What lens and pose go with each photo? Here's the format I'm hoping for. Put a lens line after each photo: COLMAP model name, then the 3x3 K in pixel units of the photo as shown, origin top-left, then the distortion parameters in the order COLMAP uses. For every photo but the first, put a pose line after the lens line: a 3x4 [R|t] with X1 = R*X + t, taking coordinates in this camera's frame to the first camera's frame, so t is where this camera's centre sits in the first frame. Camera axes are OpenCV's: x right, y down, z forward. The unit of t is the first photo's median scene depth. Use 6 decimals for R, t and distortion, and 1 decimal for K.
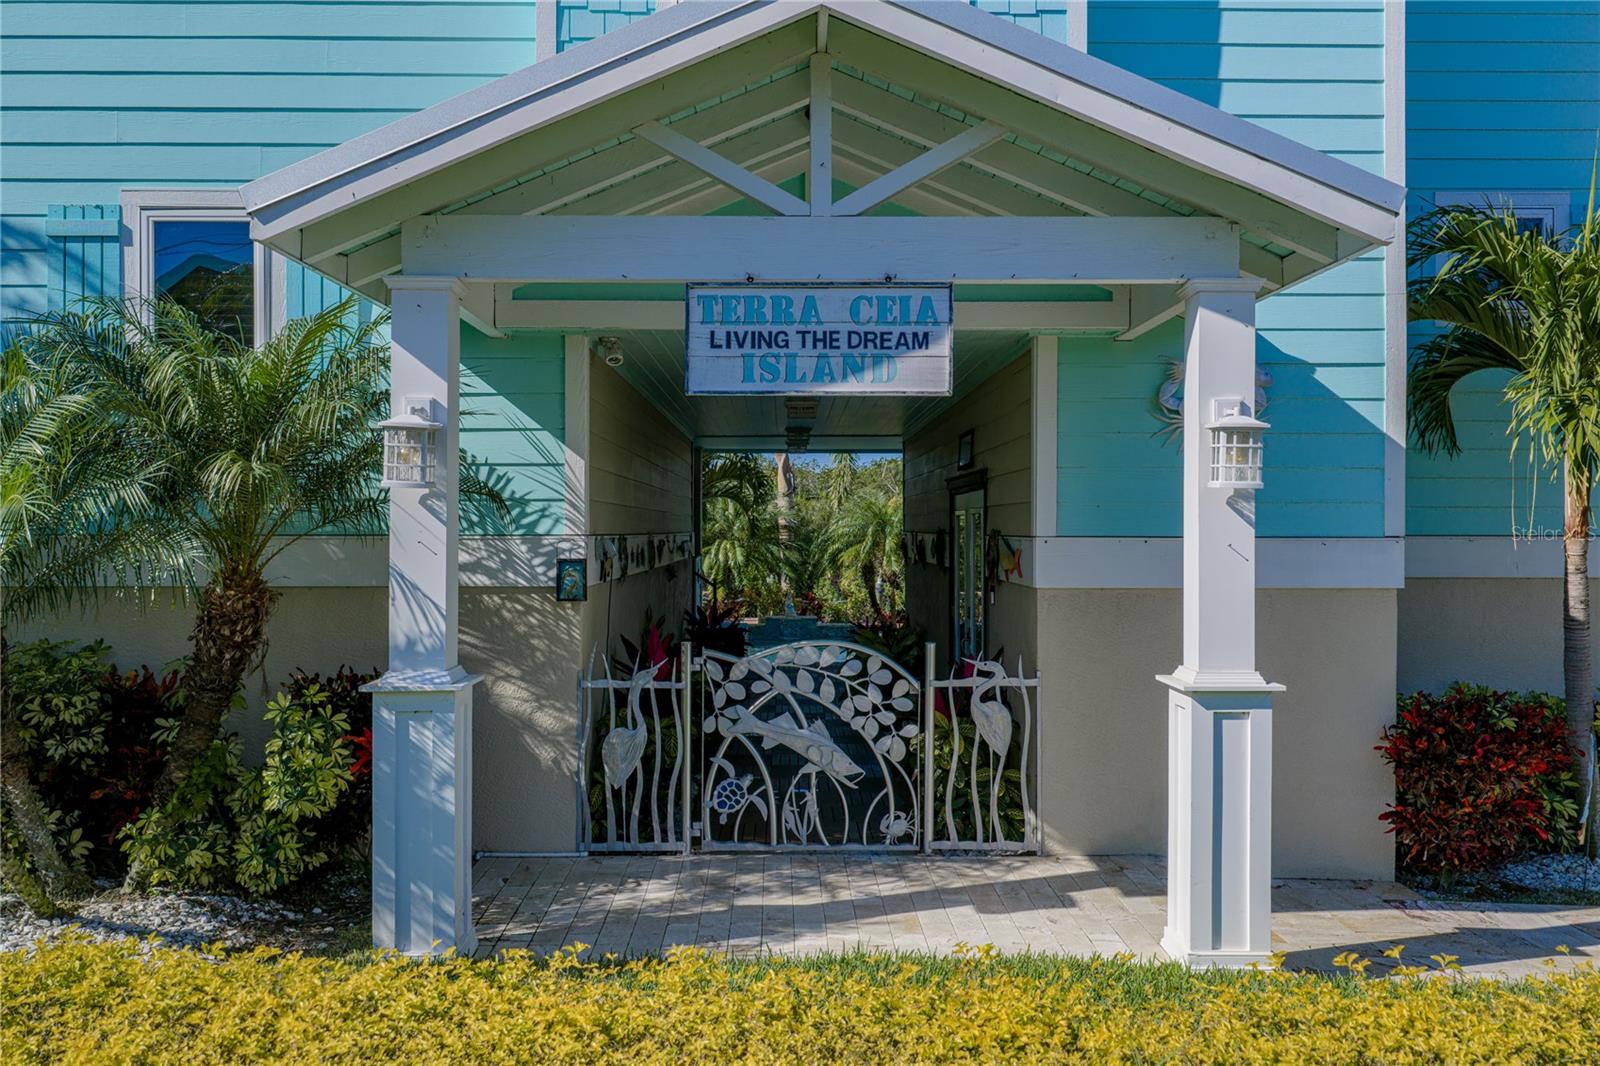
lens RADIAL K [[1328.9, 0, 810.1], [0, 1328.9, 527.7], [0, 0, 1]] dist [0.038494, -0.063885]
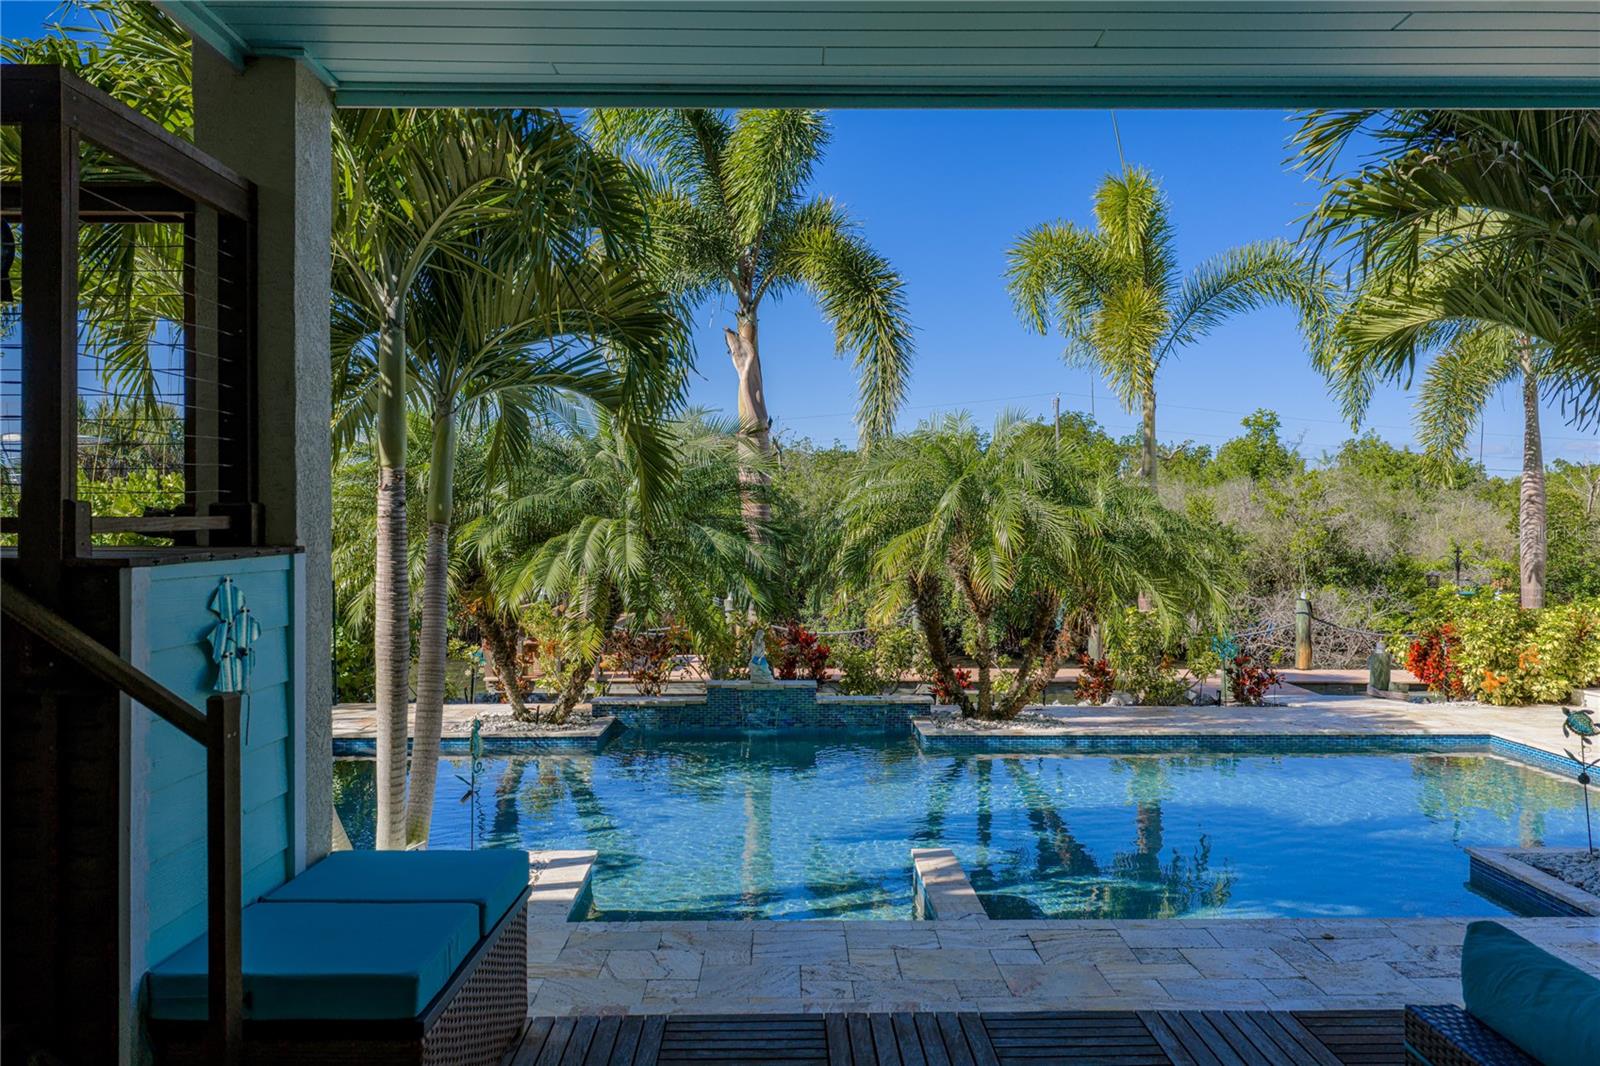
lens RADIAL K [[1370.1, 0, 779.7], [0, 1370.1, 502.3], [0, 0, 1]] dist [0.000374, -0.010776]
pose [[0.999875, -0.007261, -0.014034, -0.000808], [0.007161, 0.999949, -0.007146, 0.007582], [0.014085, 0.007044, 0.999876, 0.547462]]
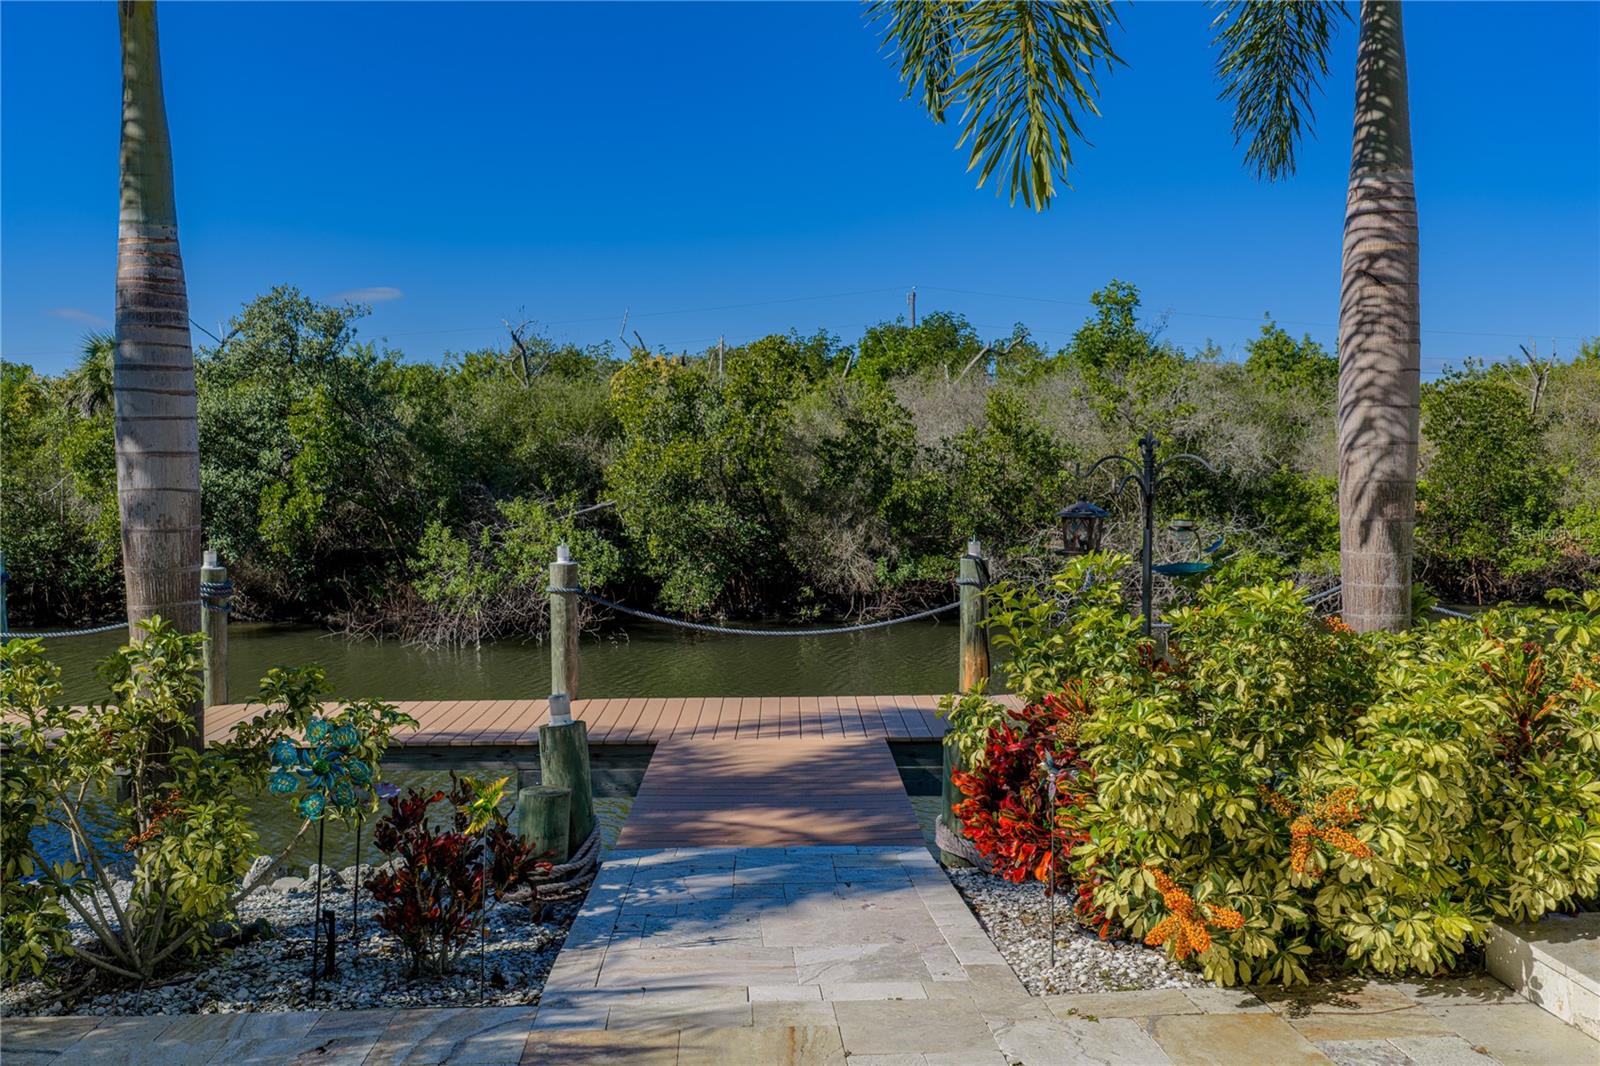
lens RADIAL K [[1370.1, 0, 779.7], [0, 1370.1, 502.3], [0, 0, 1]] dist [0.000374, -0.010776]
pose [[0.999645, -0.019057, 0.018634, 0.224941], [0.018178, 0.998764, 0.046250, 0.025097], [-0.019493, -0.045895, 0.998756, 0.947599]]
